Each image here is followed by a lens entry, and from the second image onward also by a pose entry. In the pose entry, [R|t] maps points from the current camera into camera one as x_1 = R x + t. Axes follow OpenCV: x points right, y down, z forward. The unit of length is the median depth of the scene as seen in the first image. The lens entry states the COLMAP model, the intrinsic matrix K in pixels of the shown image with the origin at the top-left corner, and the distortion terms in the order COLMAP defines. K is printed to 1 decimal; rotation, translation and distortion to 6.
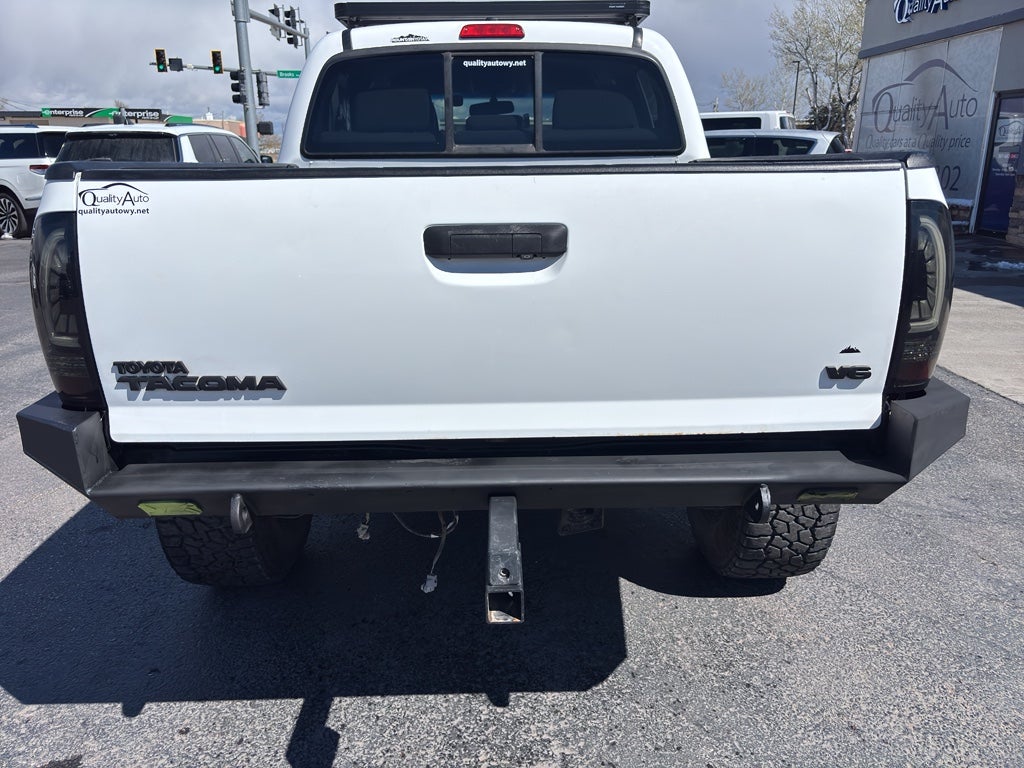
lens RADIAL K [[784.3, 0, 517.2], [0, 784.3, 383.0], [0, 0, 1]] dist [0.045551, -0.042403]
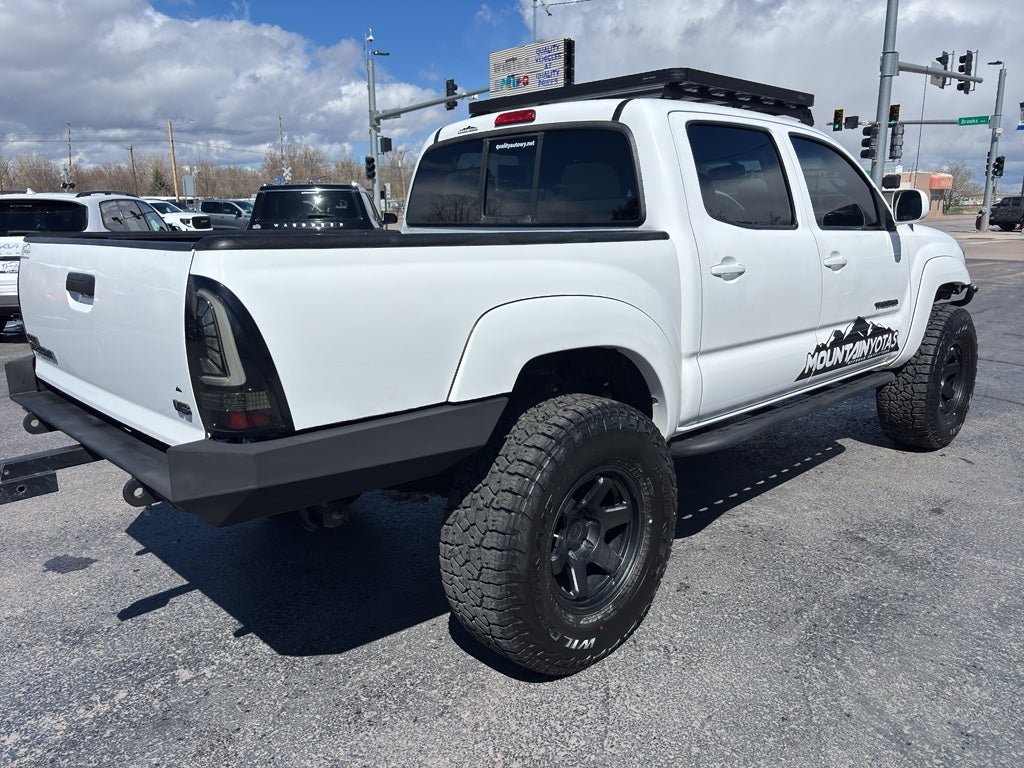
lens RADIAL K [[784.3, 0, 507.9], [0, 784.3, 388.2], [0, 0, 1]] dist [0.045551, -0.042403]
pose [[0.669870, 0.159299, -0.725188, 0.112697], [-0.199855, 0.979350, 0.030520, -0.012570], [0.715075, 0.124488, 0.687874, 0.034064]]
